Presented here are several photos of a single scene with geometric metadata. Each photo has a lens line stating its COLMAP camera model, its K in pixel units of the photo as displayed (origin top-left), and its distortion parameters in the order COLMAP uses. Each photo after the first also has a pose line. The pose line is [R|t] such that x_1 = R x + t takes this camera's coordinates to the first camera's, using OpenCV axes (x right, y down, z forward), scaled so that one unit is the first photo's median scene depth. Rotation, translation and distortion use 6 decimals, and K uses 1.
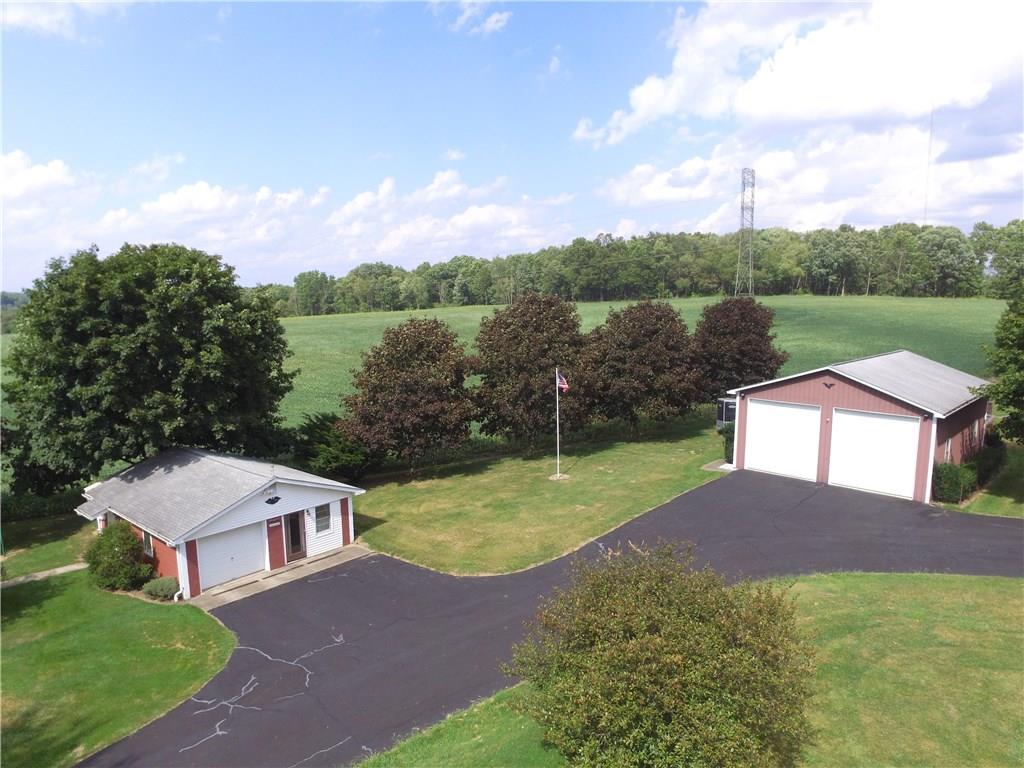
lens RADIAL K [[695.4, 0, 506.4], [0, 695.4, 387.4], [0, 0, 1]] dist [-0.068741, 0.043843]
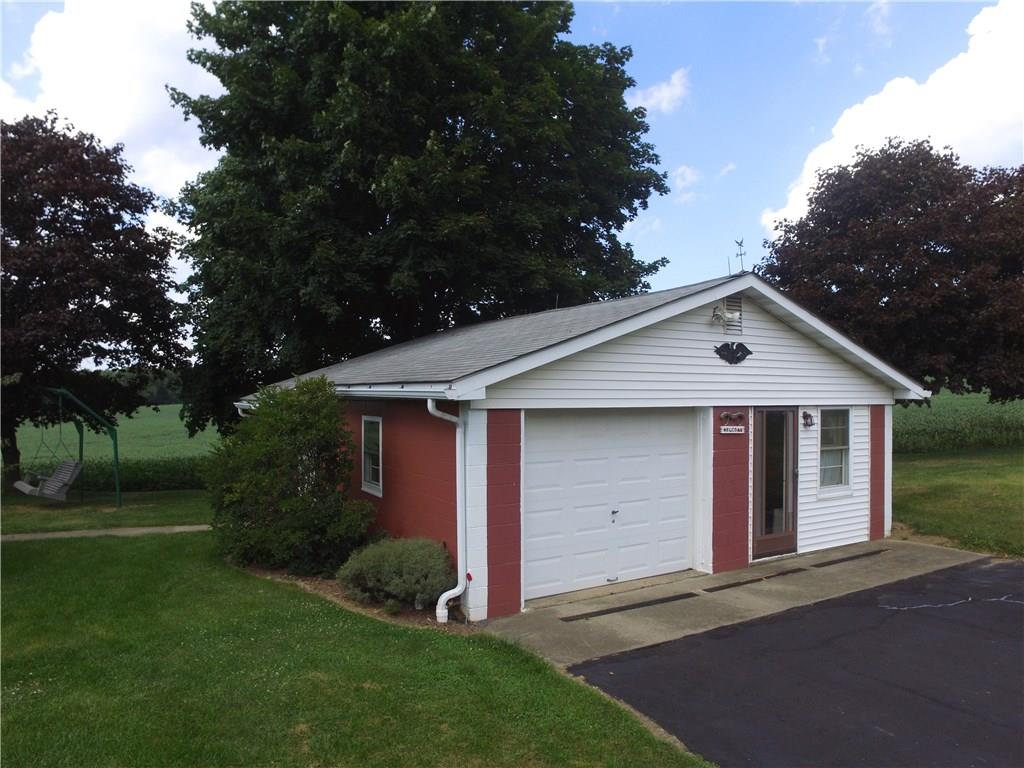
lens RADIAL K [[695.4, 0, 538.2], [0, 695.4, 403.7], [0, 0, 1]] dist [-0.068741, 0.043843]
pose [[0.952298, 0.006509, -0.305099, -0.326986], [-0.044521, 0.992039, -0.117799, 0.231896], [0.301904, 0.125763, 0.945007, 0.665320]]
